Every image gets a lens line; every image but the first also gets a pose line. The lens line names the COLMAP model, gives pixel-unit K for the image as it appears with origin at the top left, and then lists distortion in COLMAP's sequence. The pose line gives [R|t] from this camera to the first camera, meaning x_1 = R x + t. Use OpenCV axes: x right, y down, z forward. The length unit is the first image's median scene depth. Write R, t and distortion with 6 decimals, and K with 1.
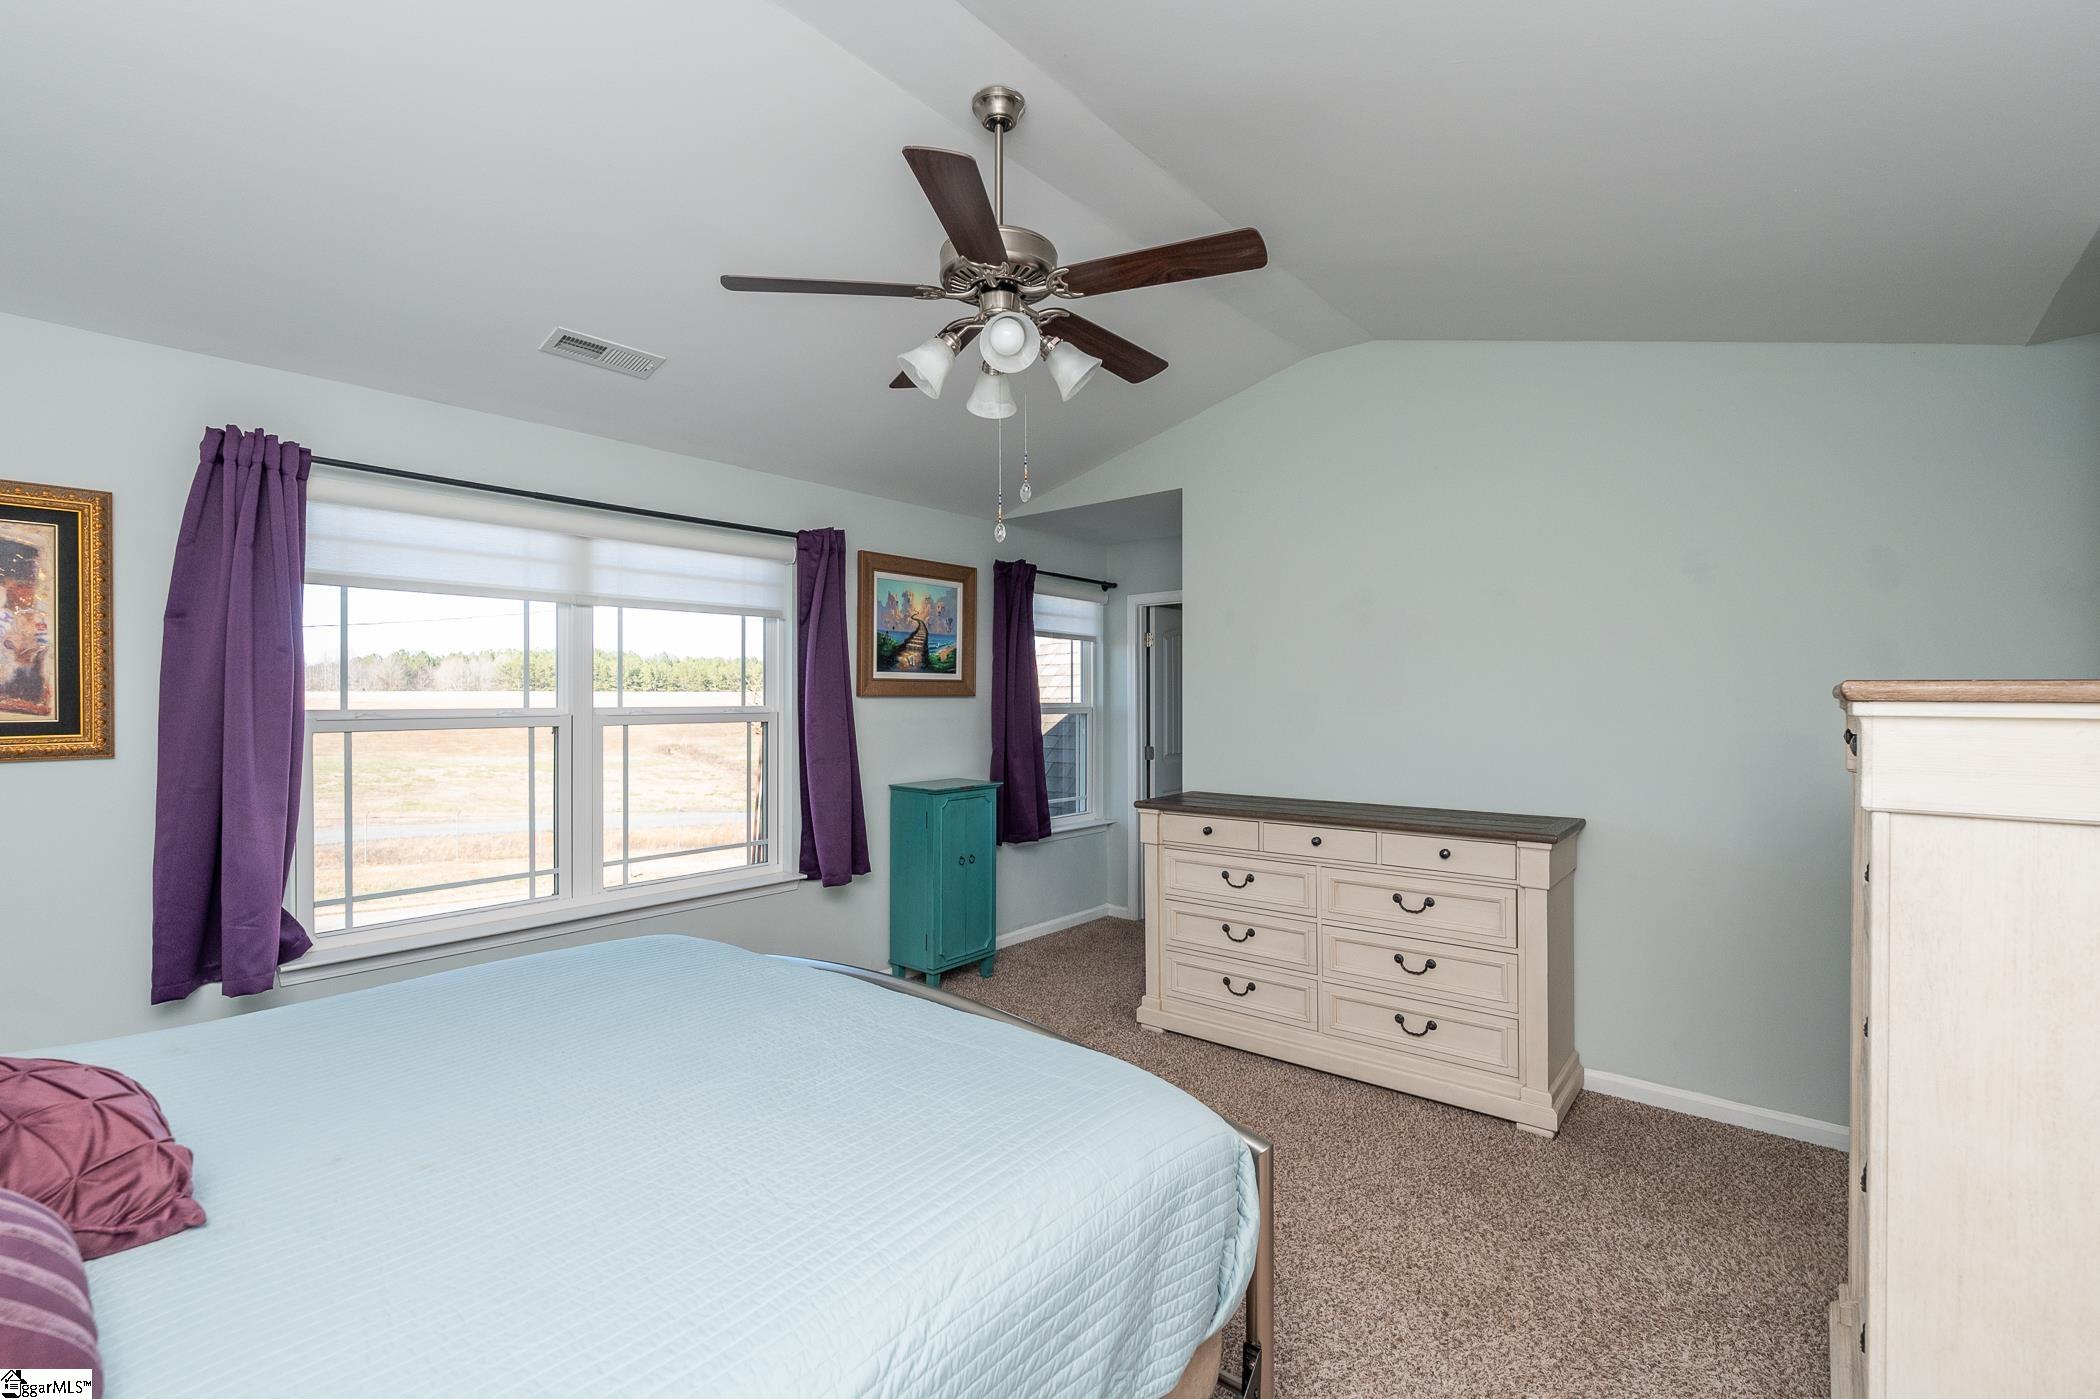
lens RADIAL K [[926.4, 0, 1060.1], [0, 926.4, 702.6], [0, 0, 1]] dist [-0.010000, 0.000132]
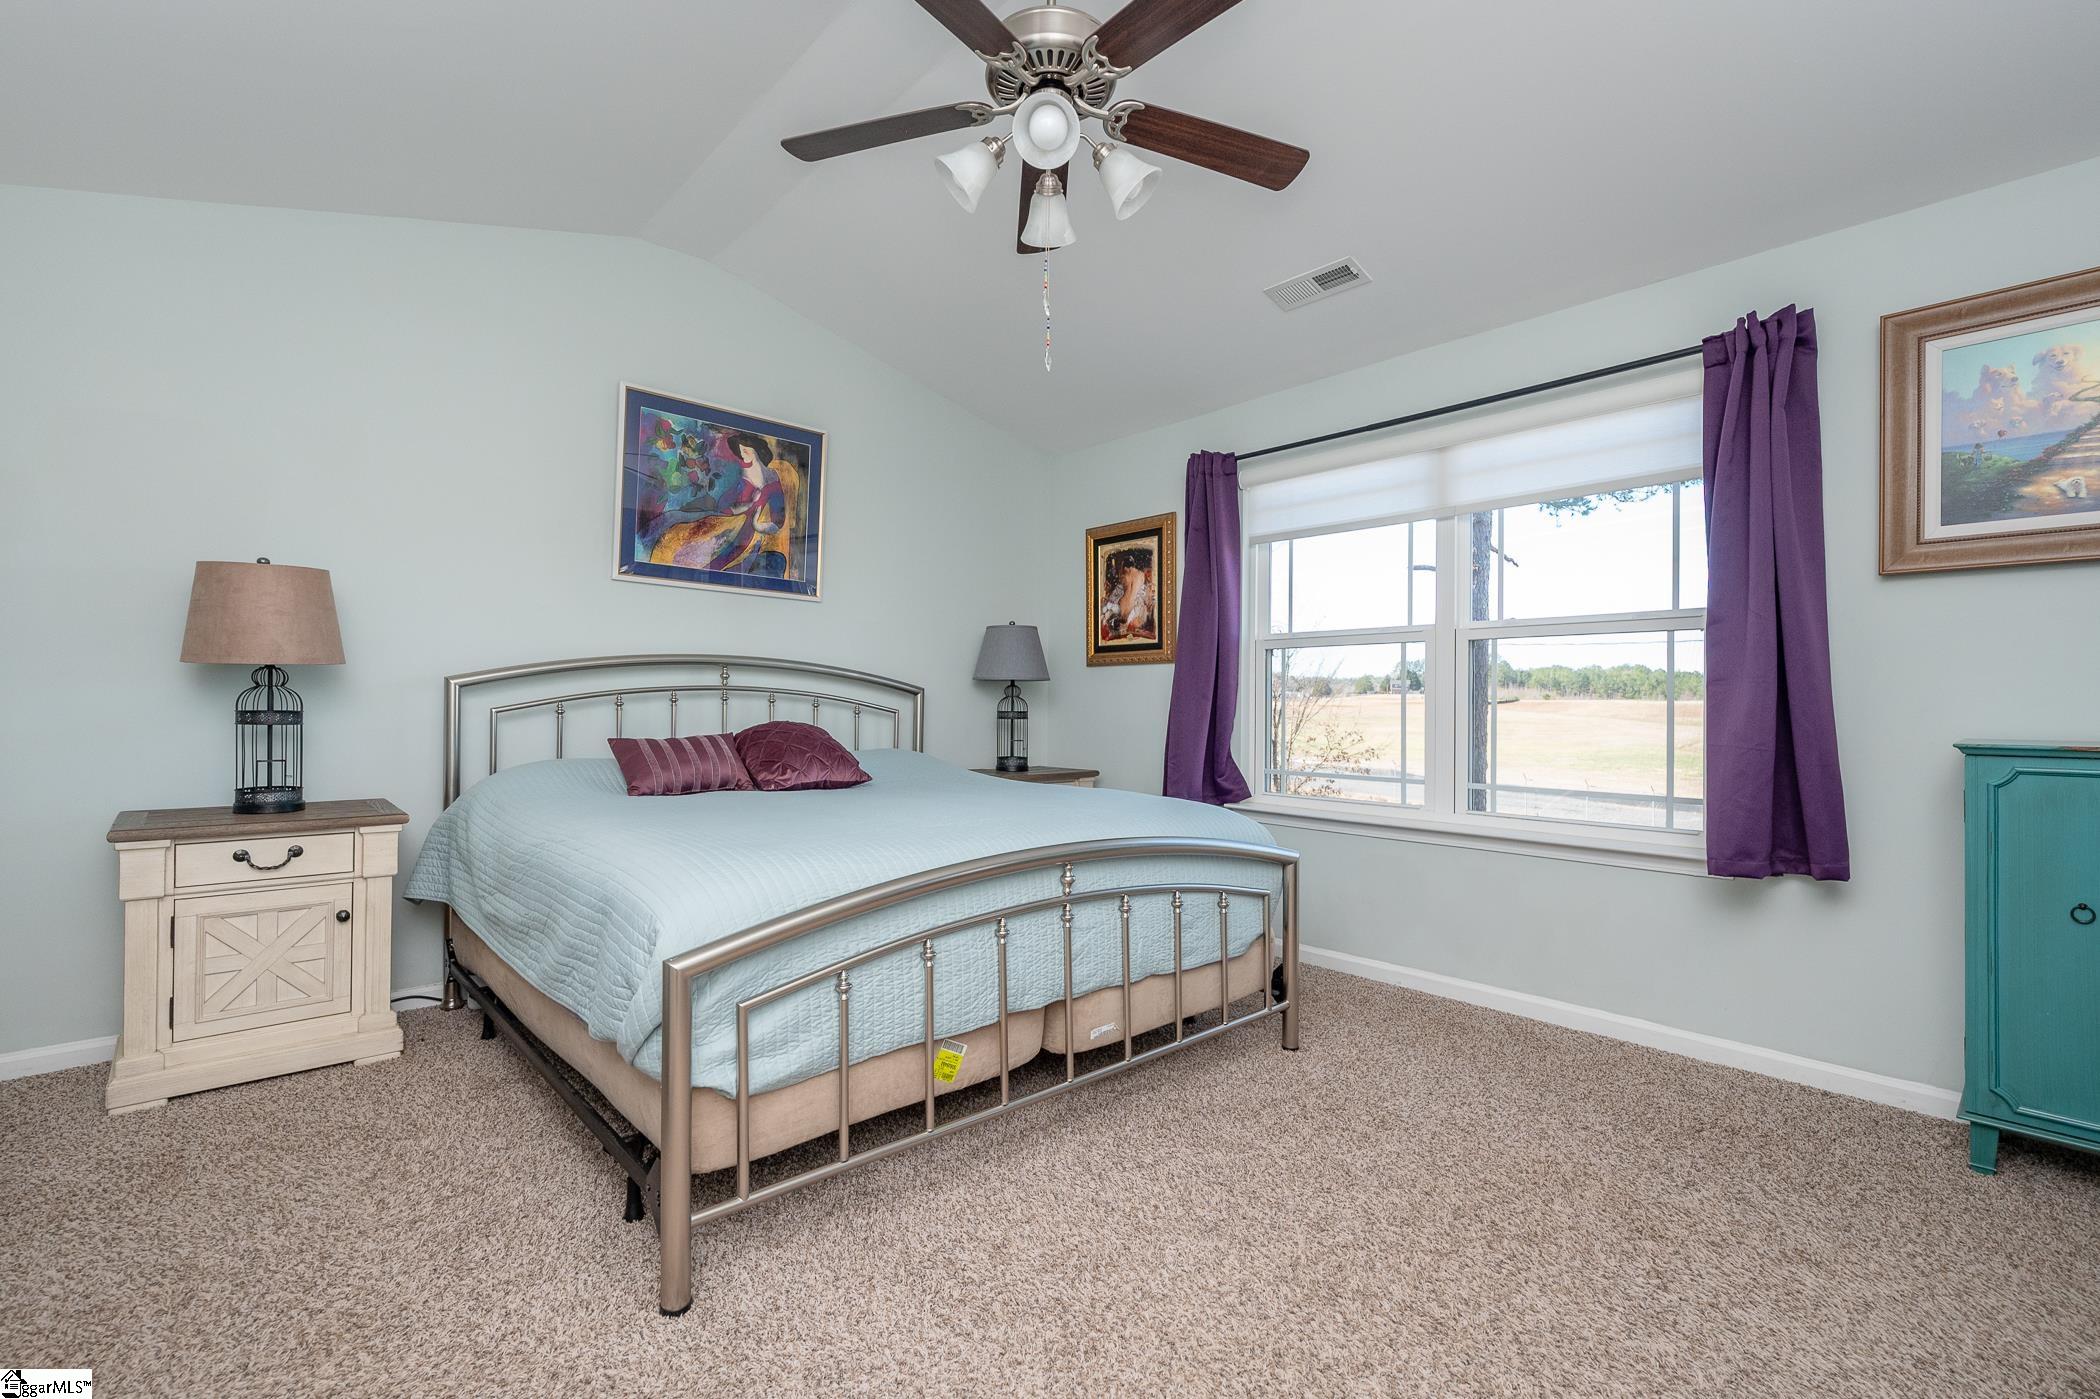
lens RADIAL K [[926.4, 0, 1043.9], [0, 926.4, 698.1], [0, 0, 1]] dist [-0.010000, 0.000132]
pose [[-0.156234, -0.007002, -0.987695, 0.515833], [-0.013327, 0.999899, -0.004980, 0.096750], [0.987630, 0.012385, -0.156312, 0.716689]]
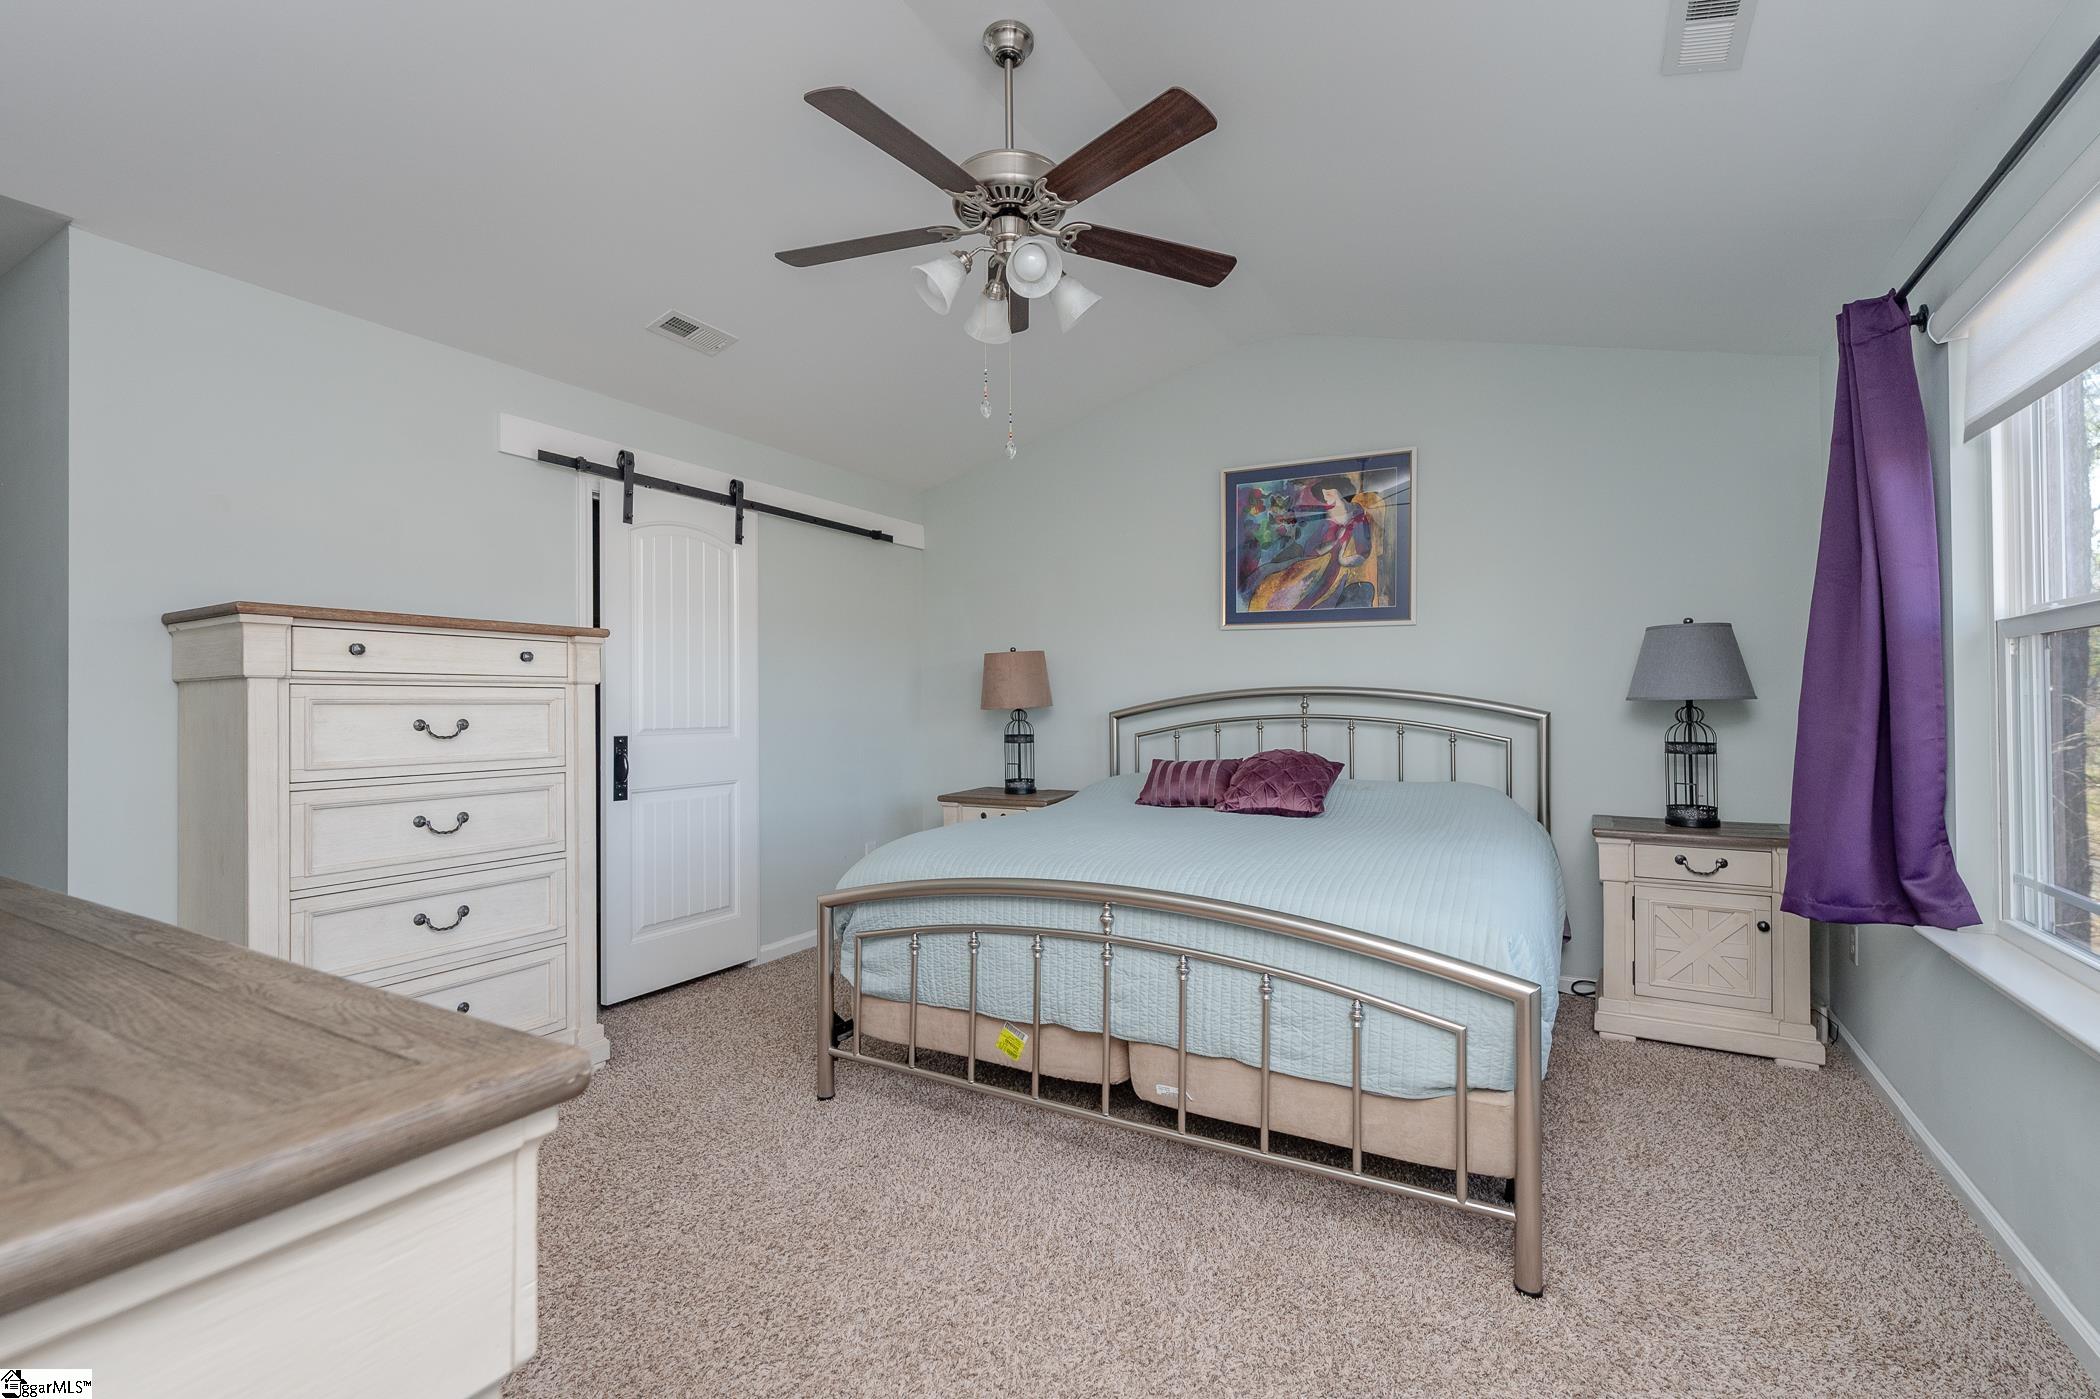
lens RADIAL K [[911.6, 0, 1050.3], [0, 911.6, 696.8], [0, 0, 1]] dist [0.011078, -0.000415]
pose [[-0.984893, 0.007032, -0.173022, 0.035021], [0.007347, 0.999972, -0.001183, 0.058657], [0.173009, -0.002437, -0.984917, 1.273184]]
